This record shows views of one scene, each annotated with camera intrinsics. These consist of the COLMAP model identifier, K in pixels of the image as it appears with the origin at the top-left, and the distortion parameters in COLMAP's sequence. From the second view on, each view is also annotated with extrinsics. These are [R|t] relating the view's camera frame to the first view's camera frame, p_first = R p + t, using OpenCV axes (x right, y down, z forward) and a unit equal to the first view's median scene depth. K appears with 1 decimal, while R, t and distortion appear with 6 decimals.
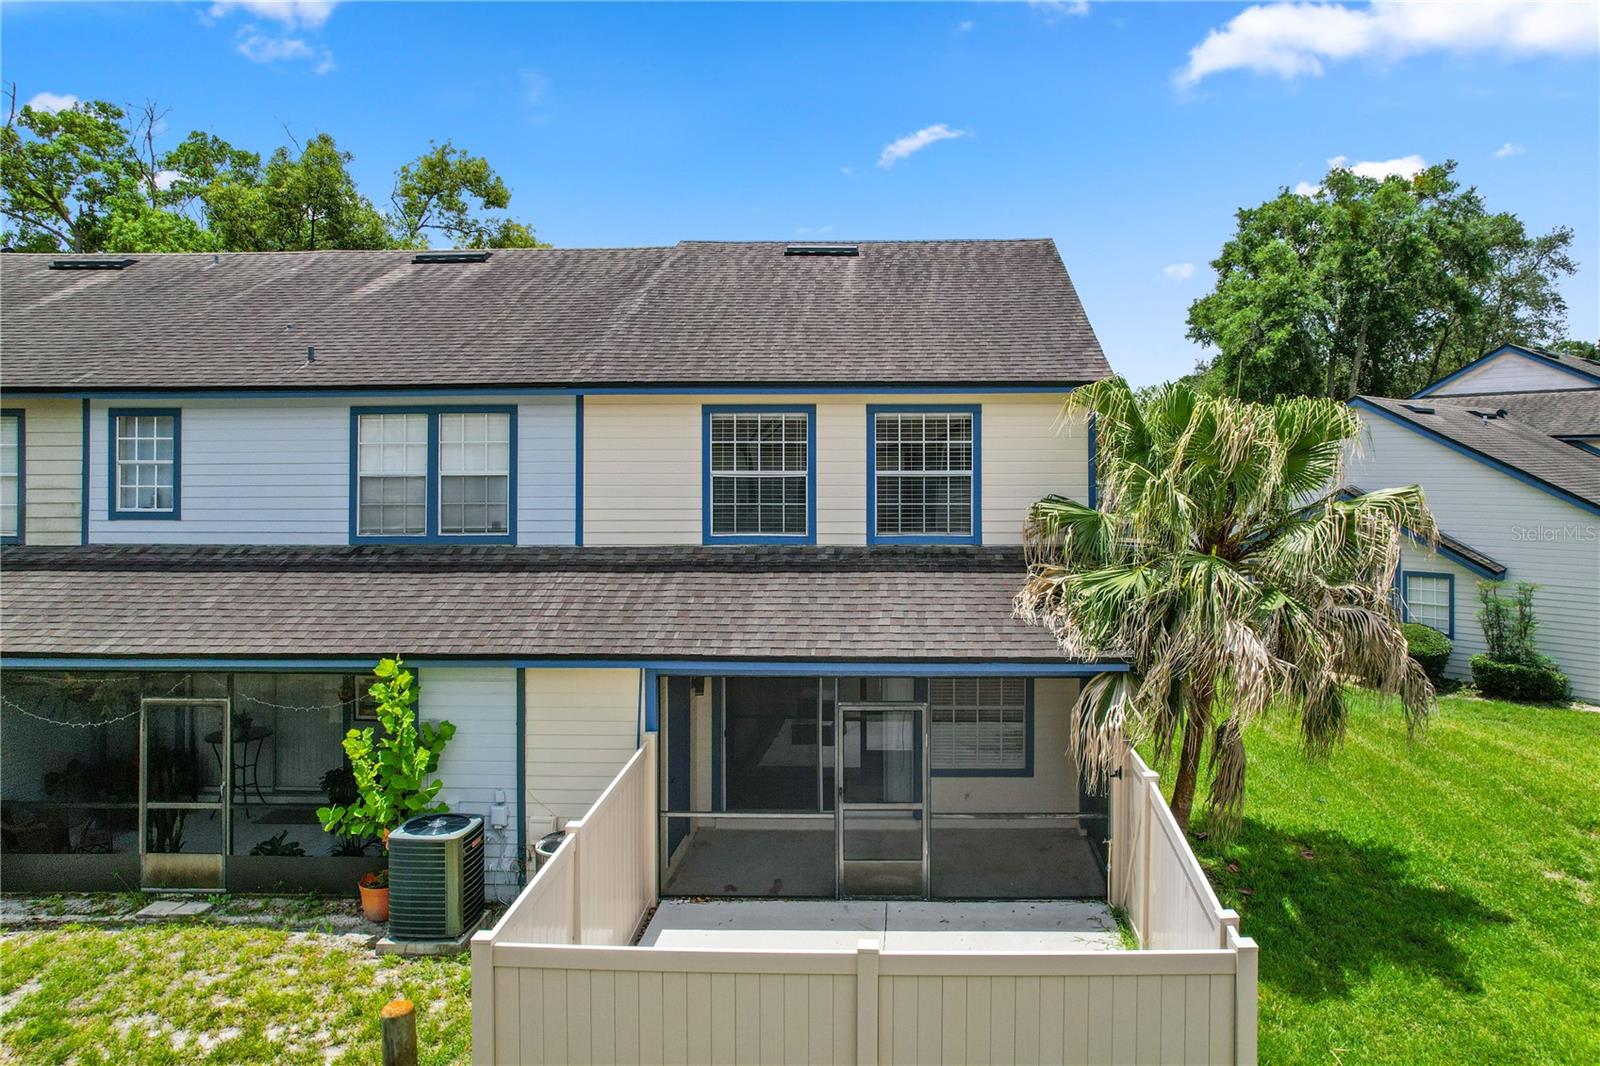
lens RADIAL K [[1072.4, 0, 796.7], [0, 1072.4, 574.3], [0, 0, 1]] dist [-0.010175, -0.002991]
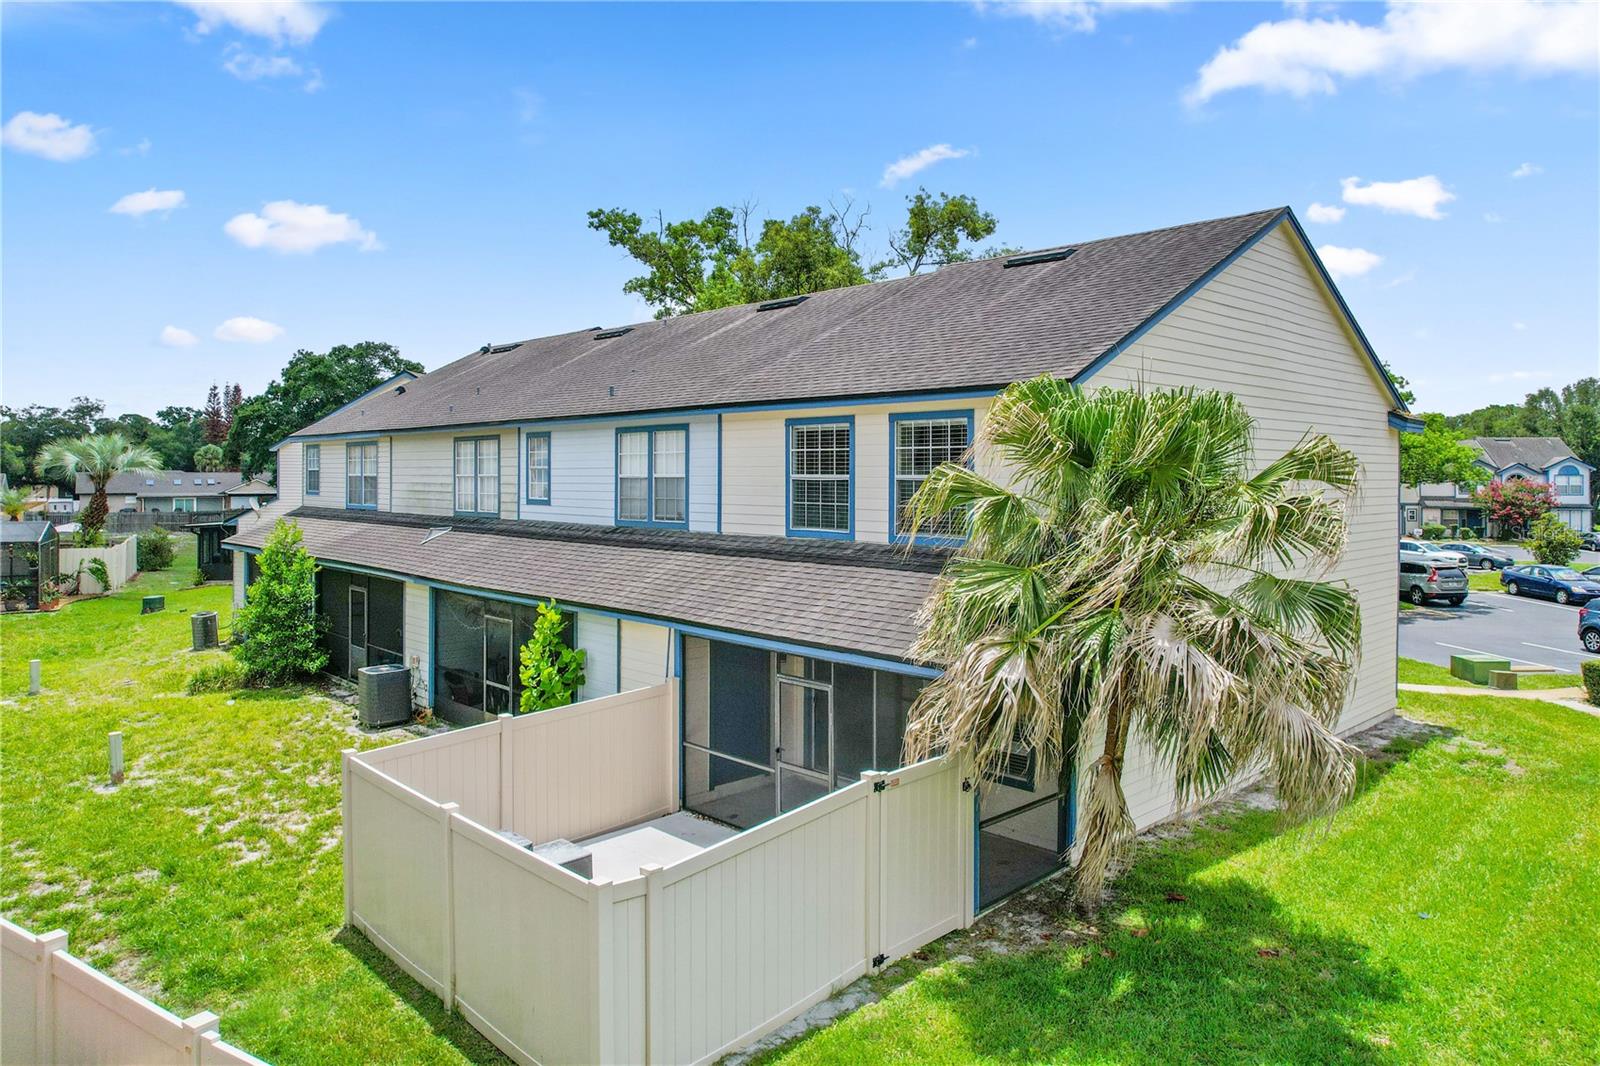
lens RADIAL K [[1059.8, 0, 780.1], [0, 1059.8, 585.2], [0, 0, 1]] dist [-0.044987, 0.004893]
pose [[0.708898, 0.077012, -0.701094, 0.738668], [-0.070996, 0.996764, 0.037703, -0.017983], [0.701729, 0.023047, 0.712071, 0.164204]]
